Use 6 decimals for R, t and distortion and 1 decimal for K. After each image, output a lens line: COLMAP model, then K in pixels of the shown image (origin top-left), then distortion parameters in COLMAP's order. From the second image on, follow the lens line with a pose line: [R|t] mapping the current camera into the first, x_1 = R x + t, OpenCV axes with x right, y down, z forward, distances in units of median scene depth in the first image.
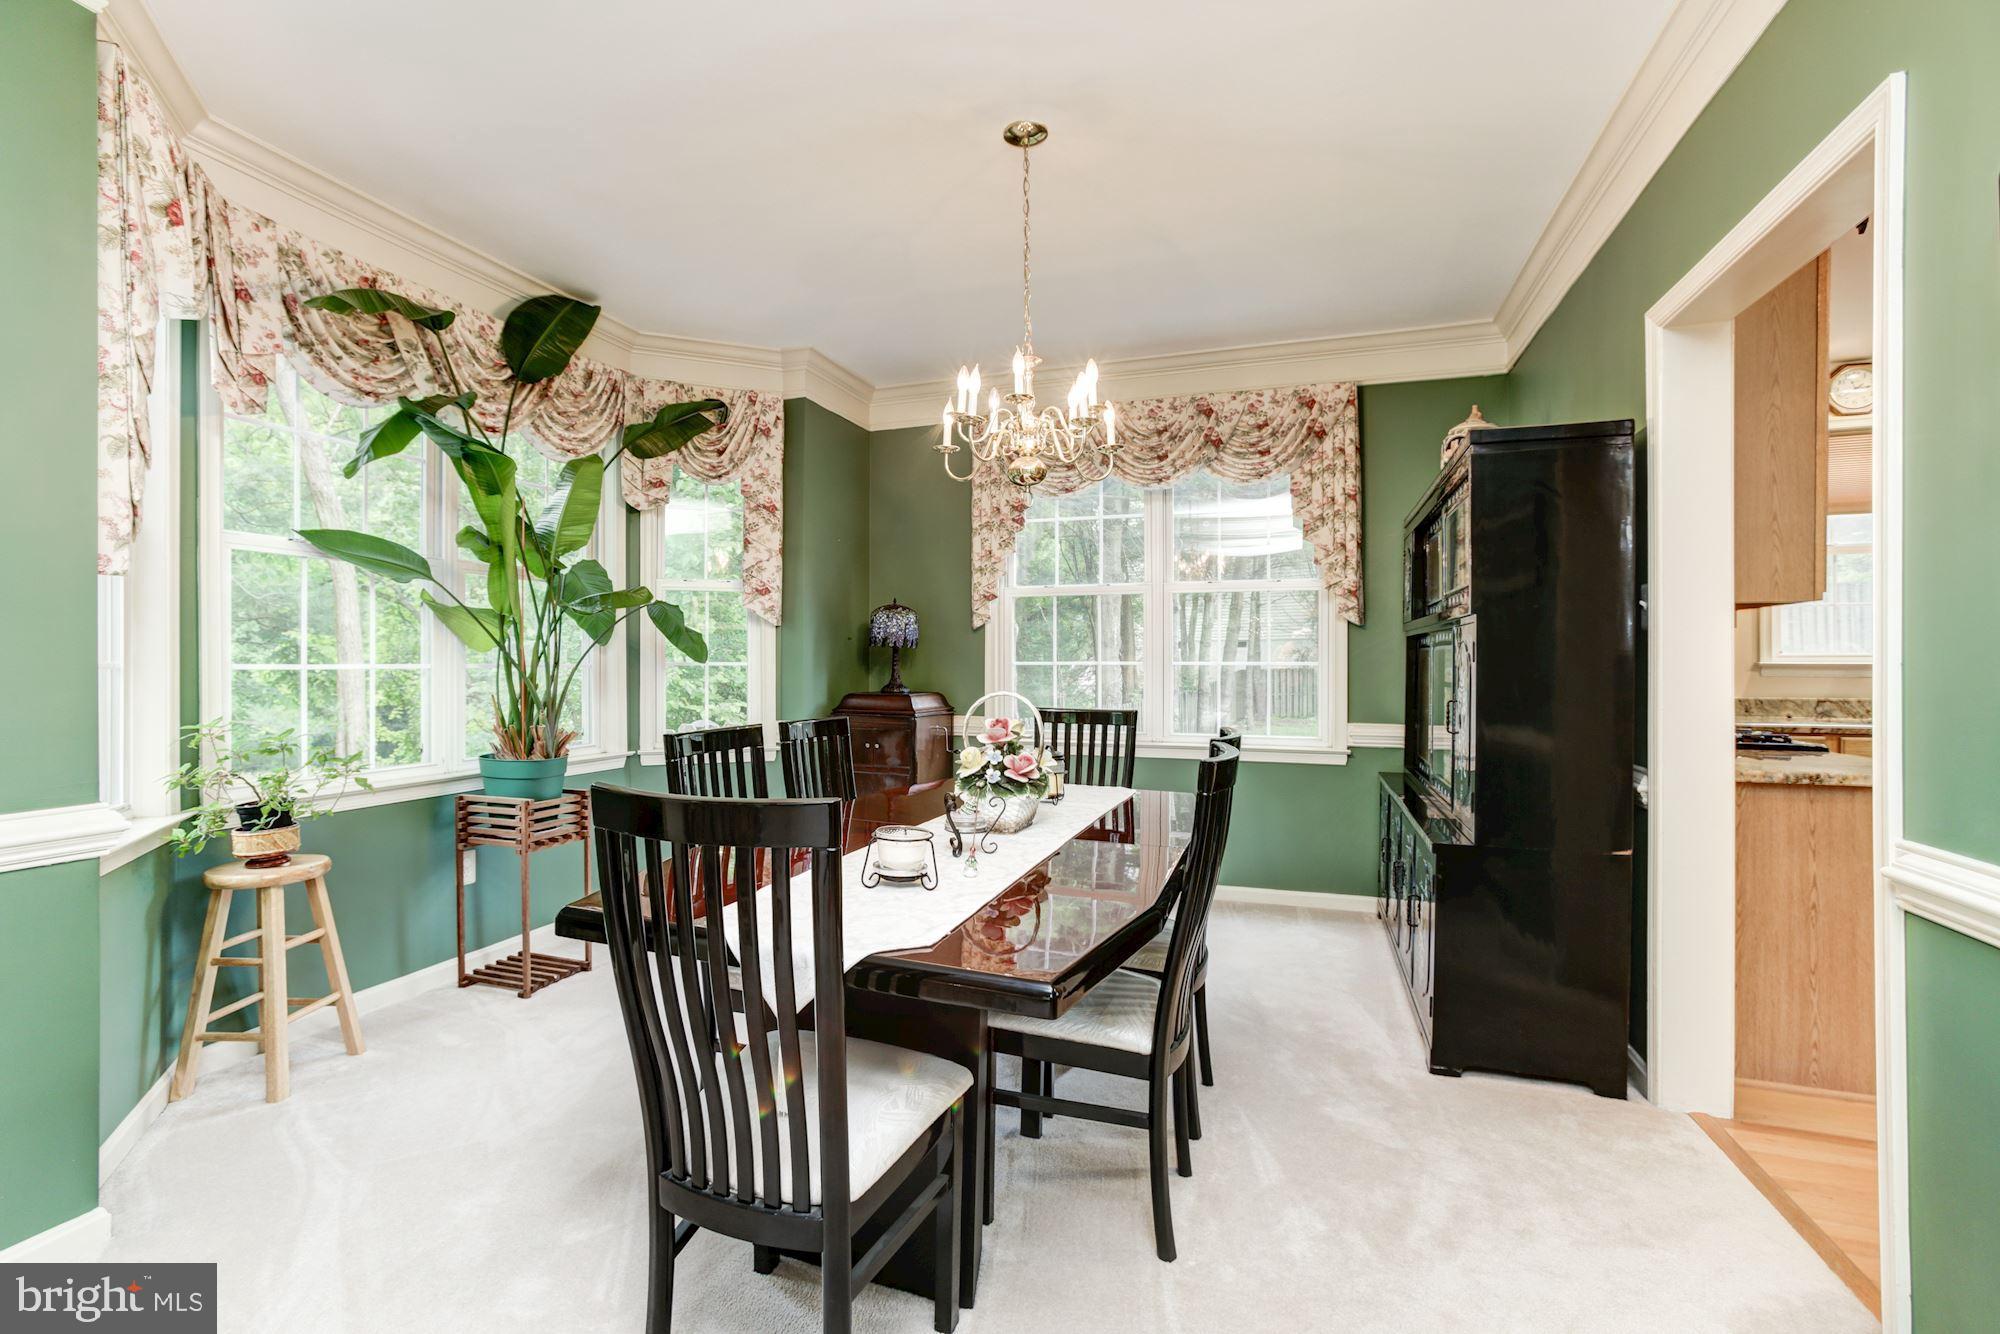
lens RADIAL K [[934.0, 0, 981.0], [0, 934.0, 663.8], [0, 0, 1]] dist [-0.041562, 0.023919]
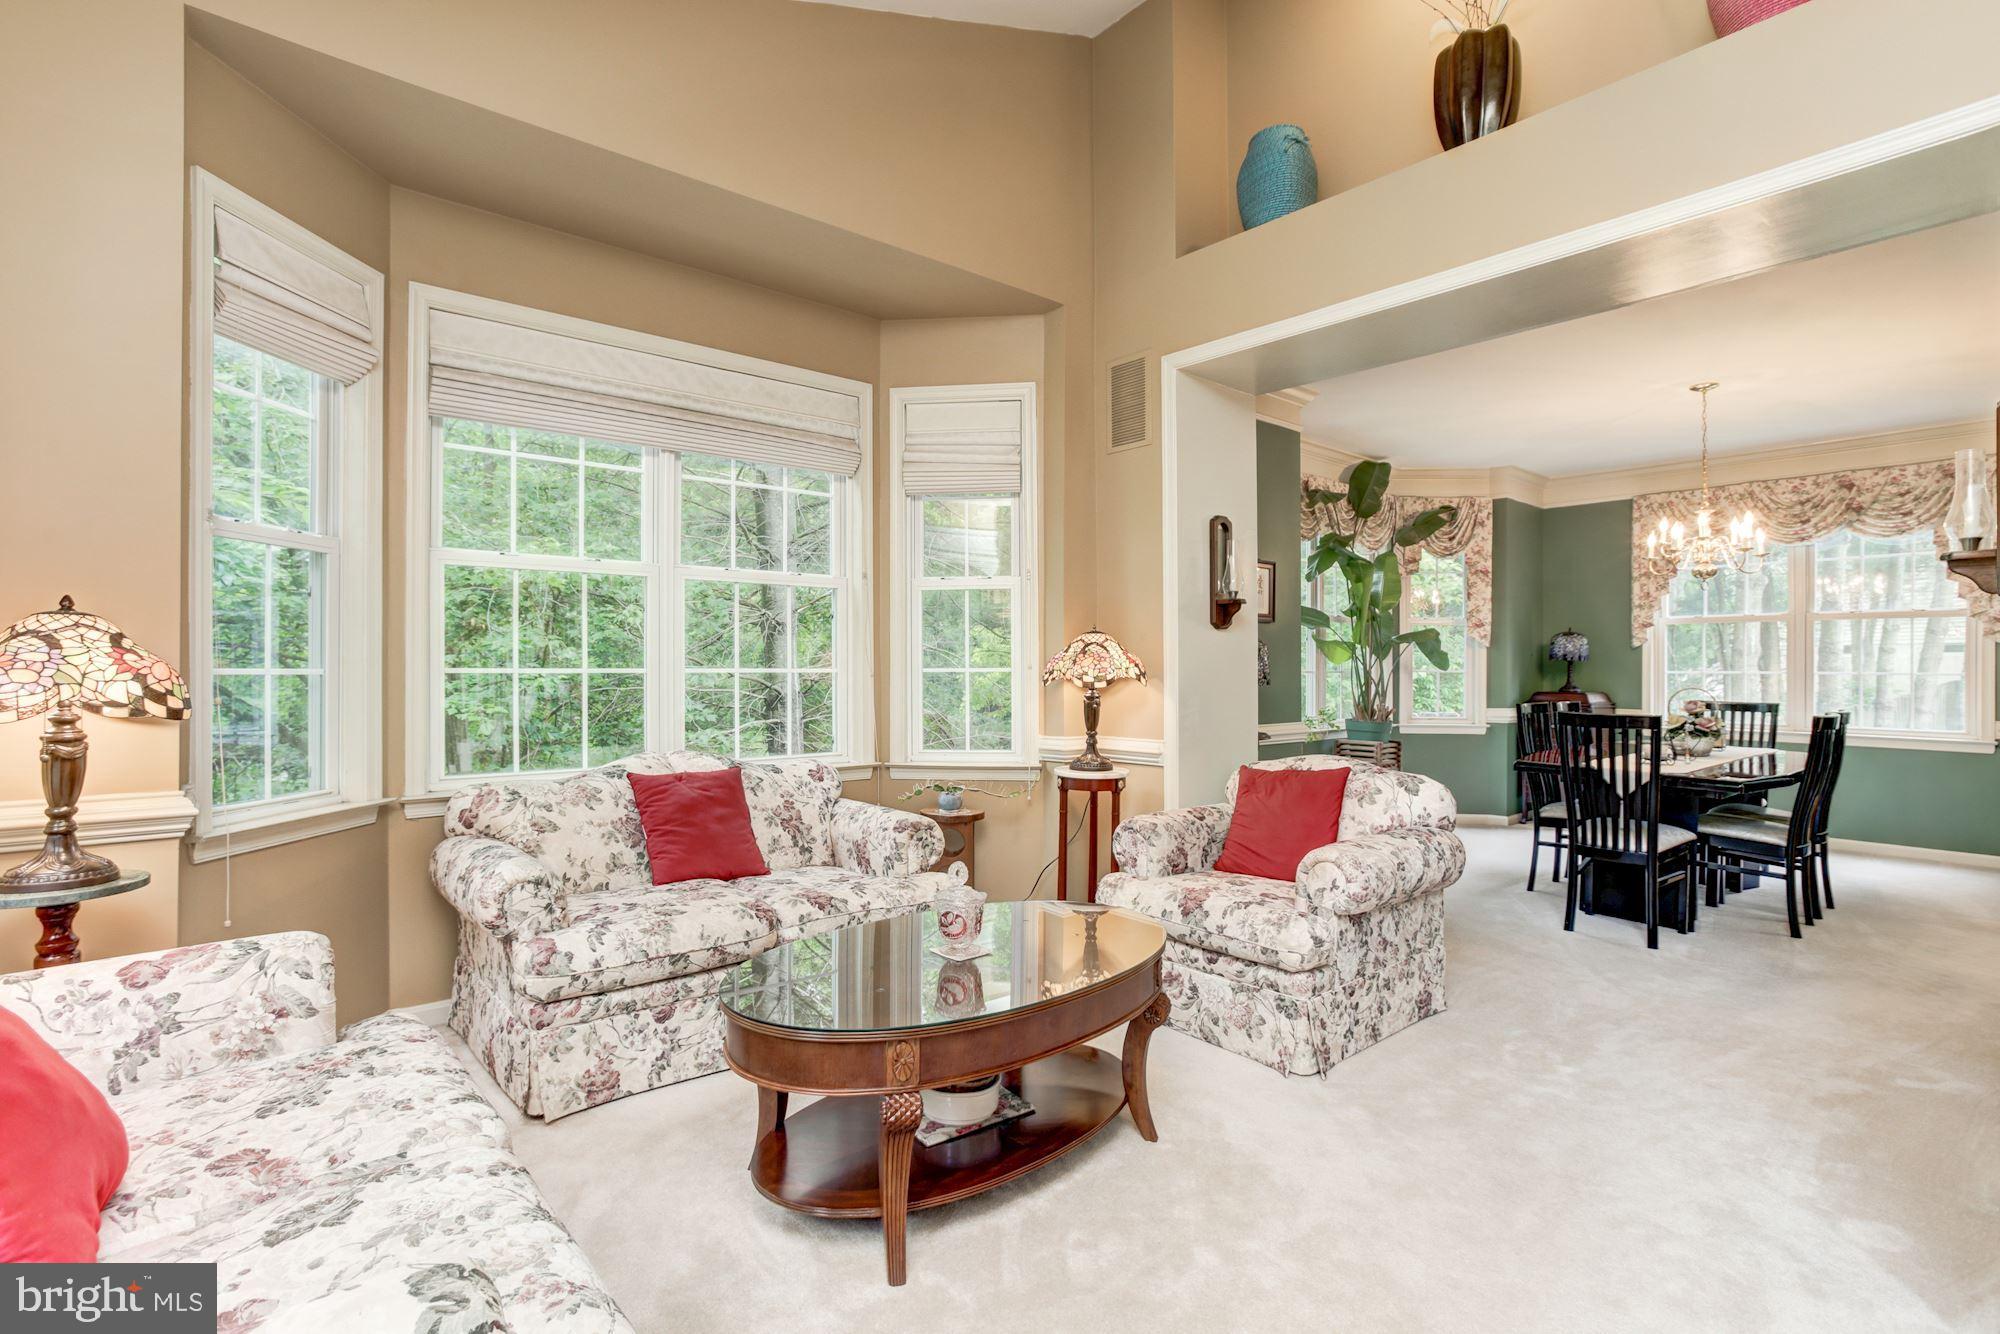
lens RADIAL K [[934.0, 0, 1000.5], [0, 934.0, 666.1], [0, 0, 1]] dist [-0.041562, 0.023919]
pose [[0.857782, 0.005591, -0.513983, -0.125295], [-0.006871, 0.999976, -0.000590, -0.001930], [0.513968, 0.004037, 0.857800, -0.764424]]
